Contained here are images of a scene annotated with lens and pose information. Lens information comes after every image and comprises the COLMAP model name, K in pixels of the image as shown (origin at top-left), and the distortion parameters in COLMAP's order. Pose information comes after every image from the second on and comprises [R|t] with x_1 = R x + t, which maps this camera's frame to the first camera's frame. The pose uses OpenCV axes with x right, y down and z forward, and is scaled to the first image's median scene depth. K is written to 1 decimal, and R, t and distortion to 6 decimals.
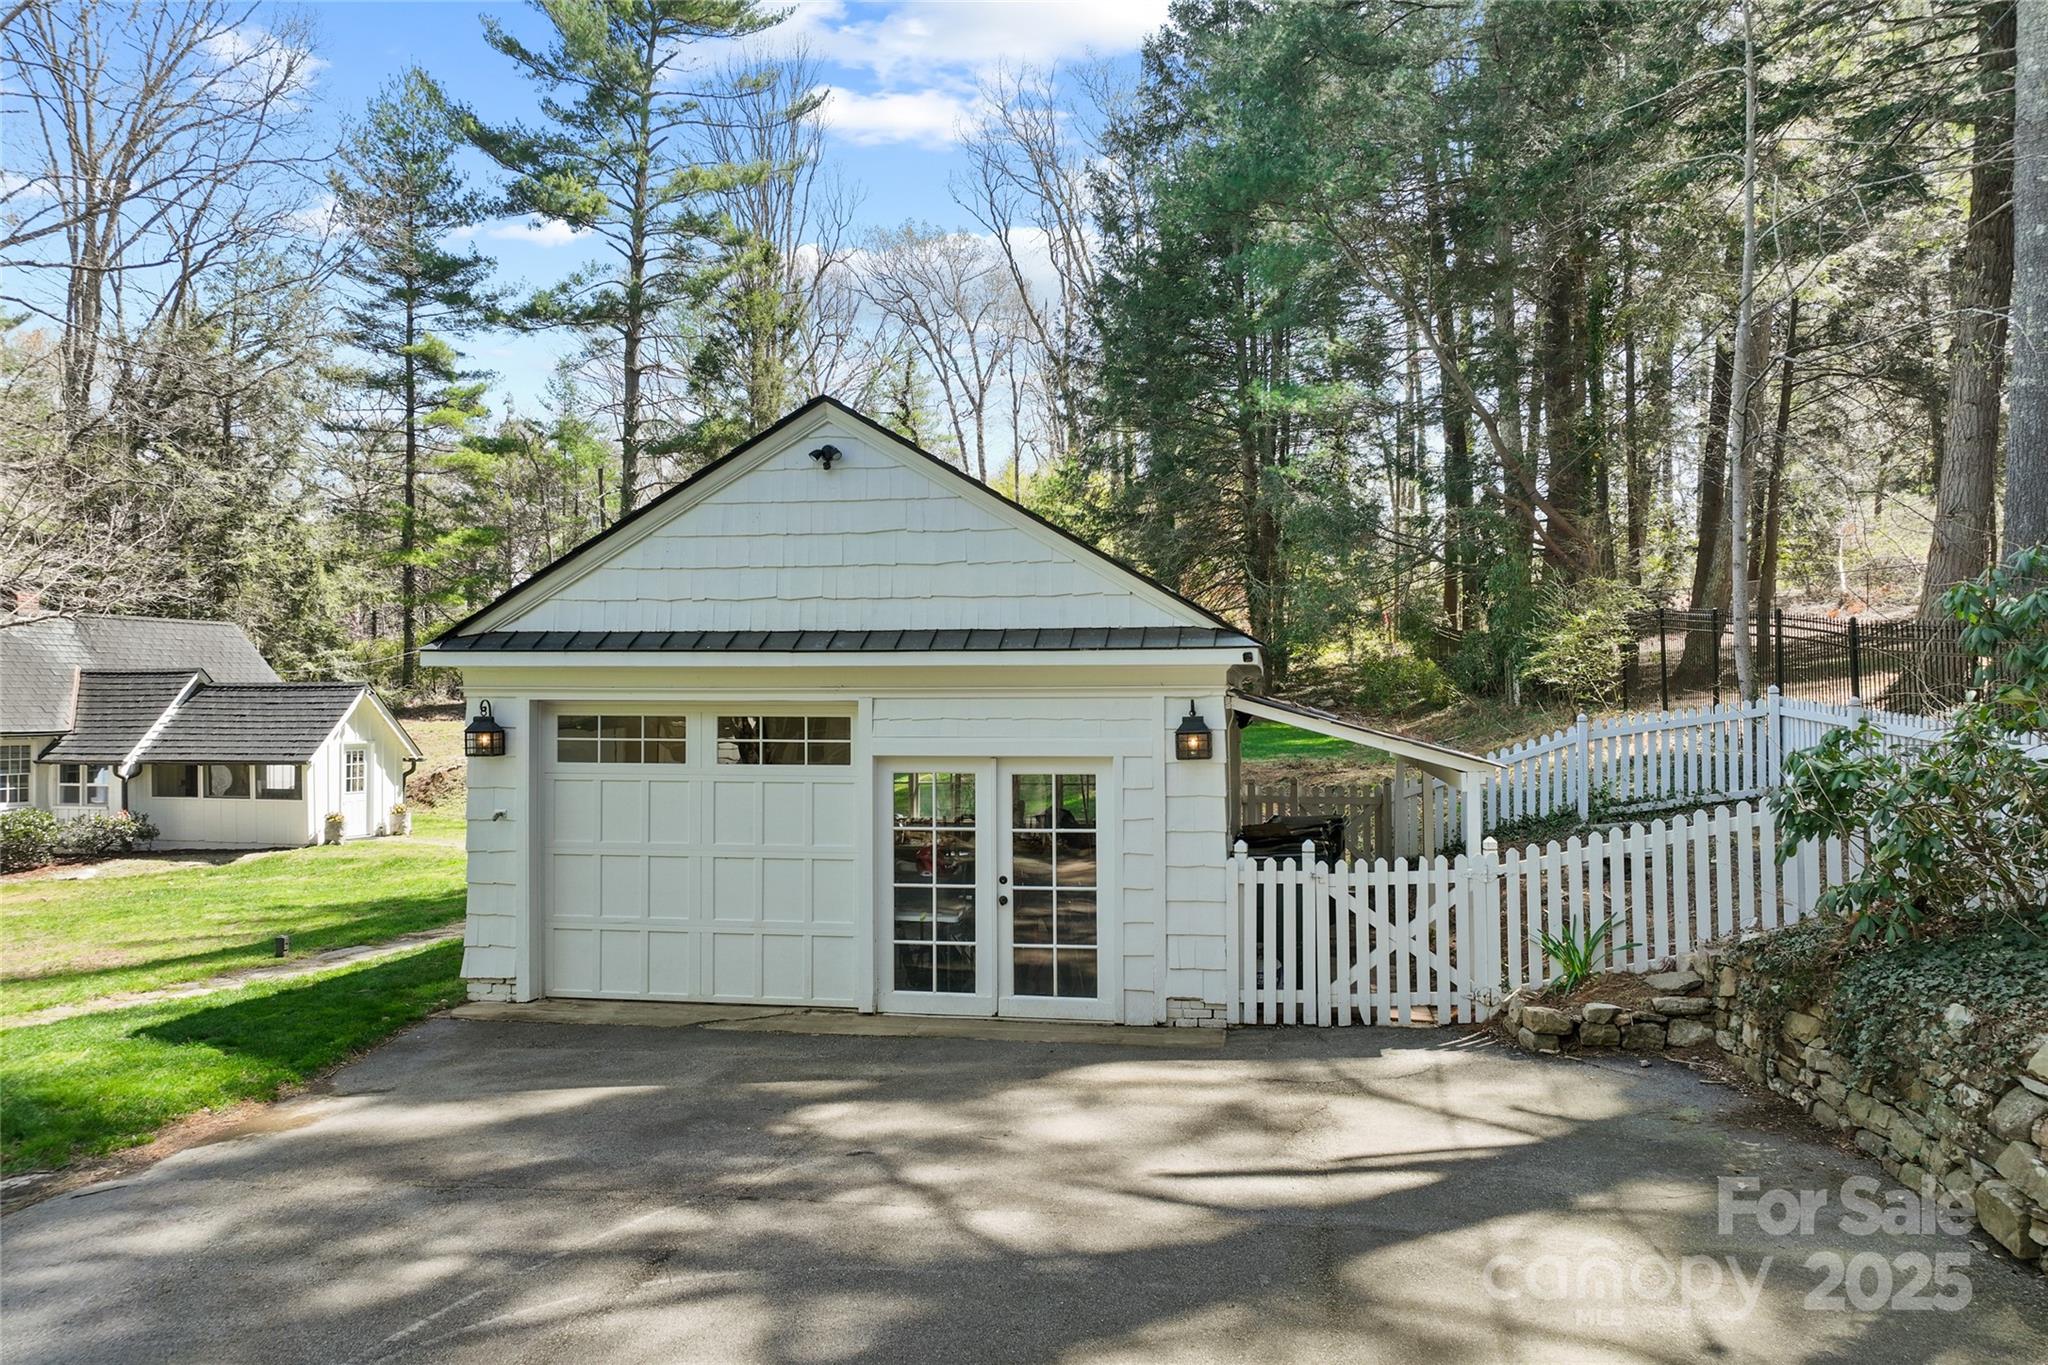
lens RADIAL K [[1459.1, 0, 1024.3], [0, 1459.1, 702.0], [0, 0, 1]] dist [0.006699, 0.004851]
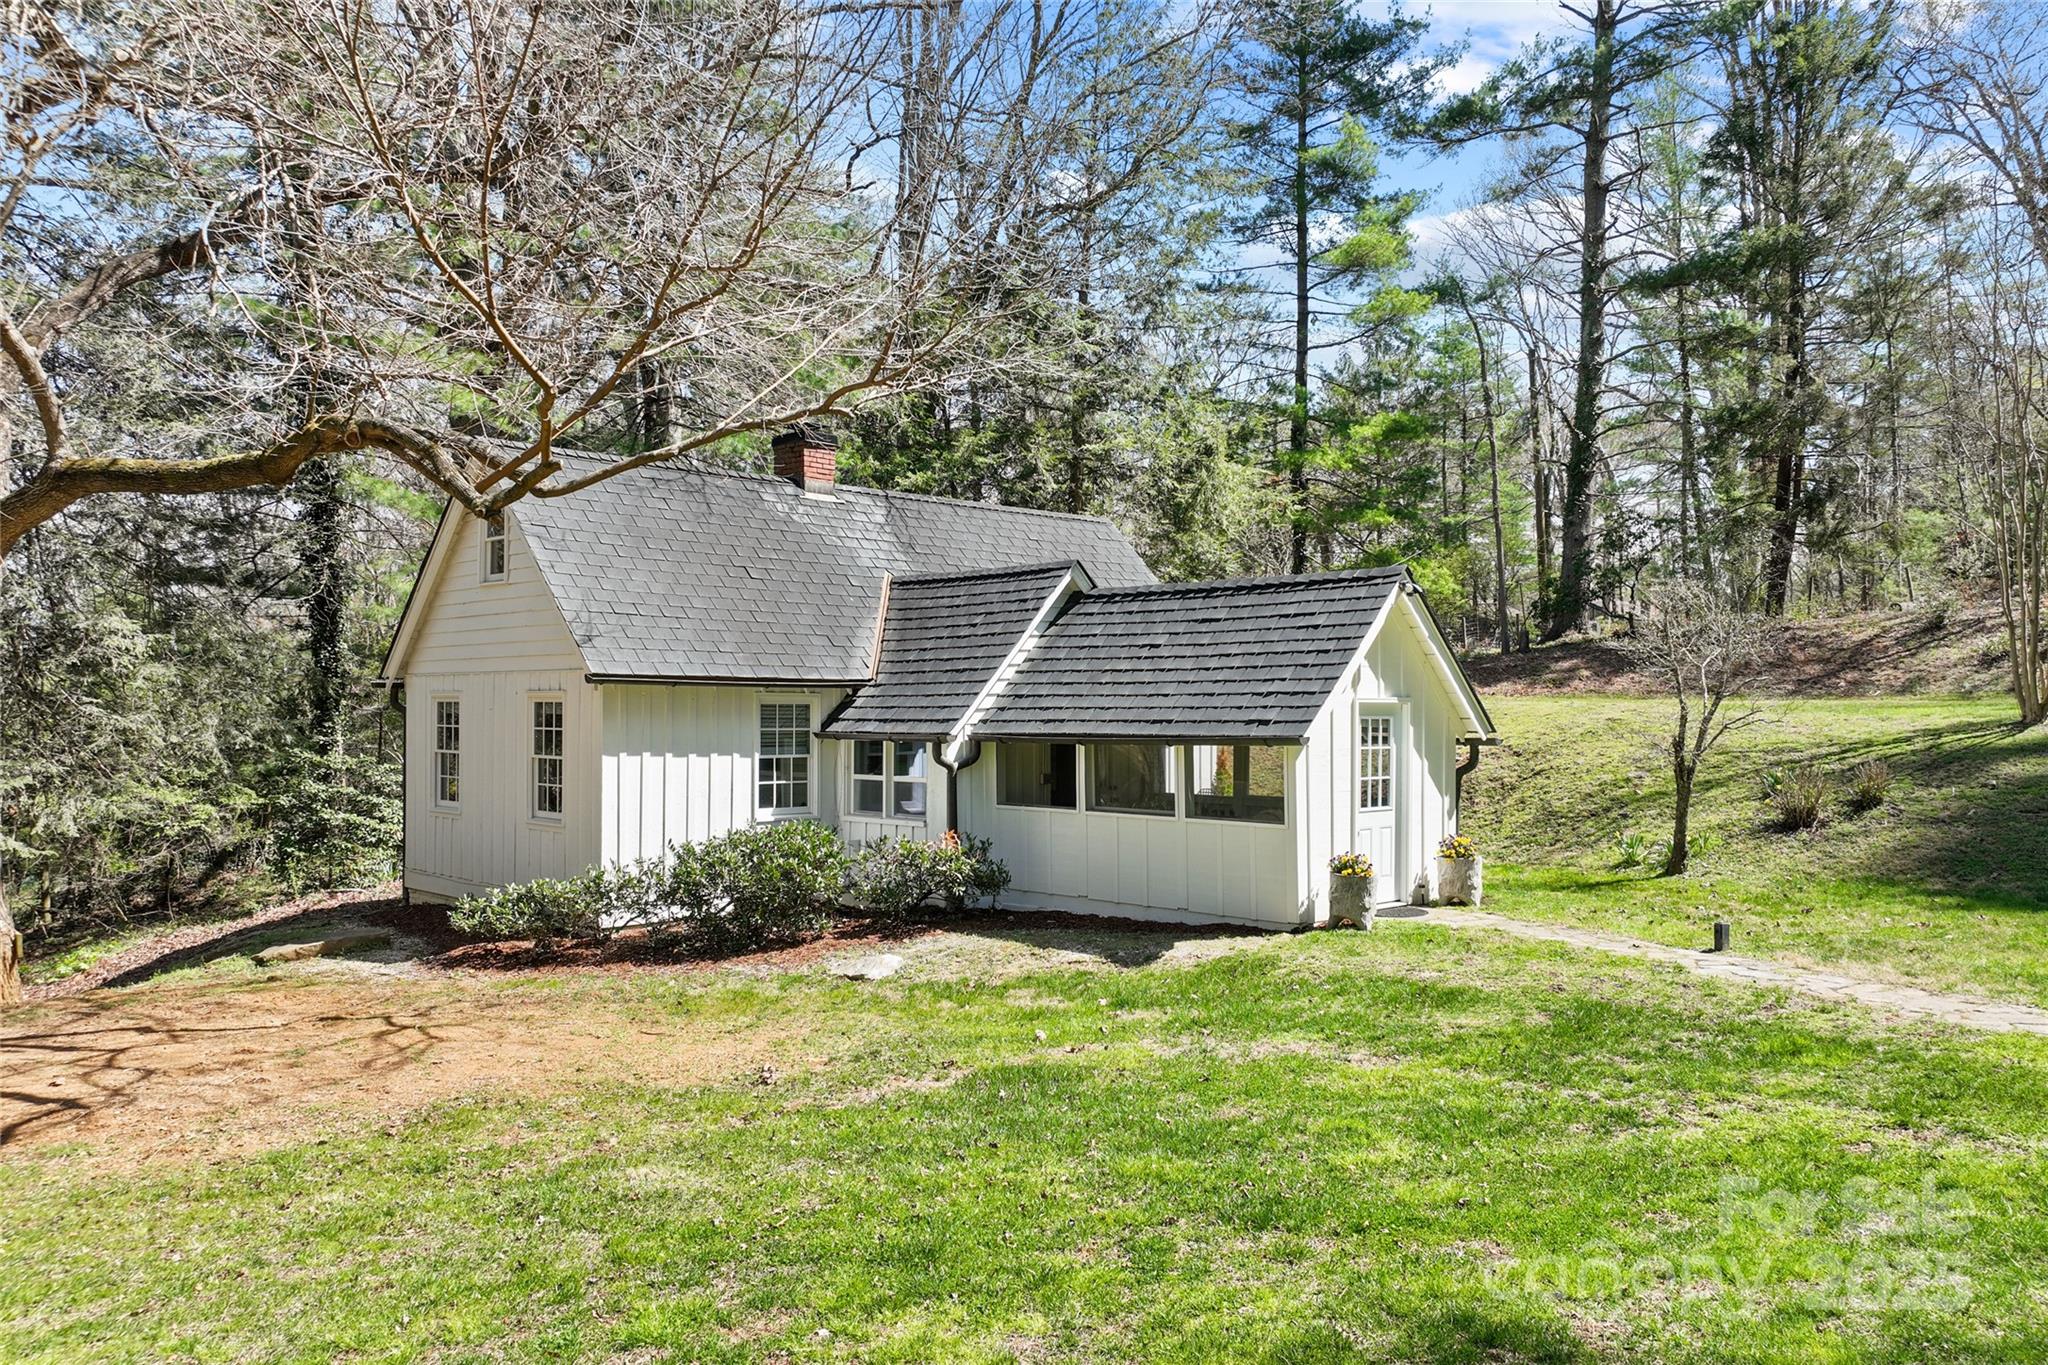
lens RADIAL K [[1459.1, 0, 1025.6], [0, 1459.1, 684.8], [0, 0, 1]] dist [0.006699, 0.004851]
pose [[0.870289, -0.007534, -0.492484, -0.328639], [0.000918, 0.999906, -0.013675, 0.029044], [0.492541, 0.011449, 0.870214, 0.548280]]
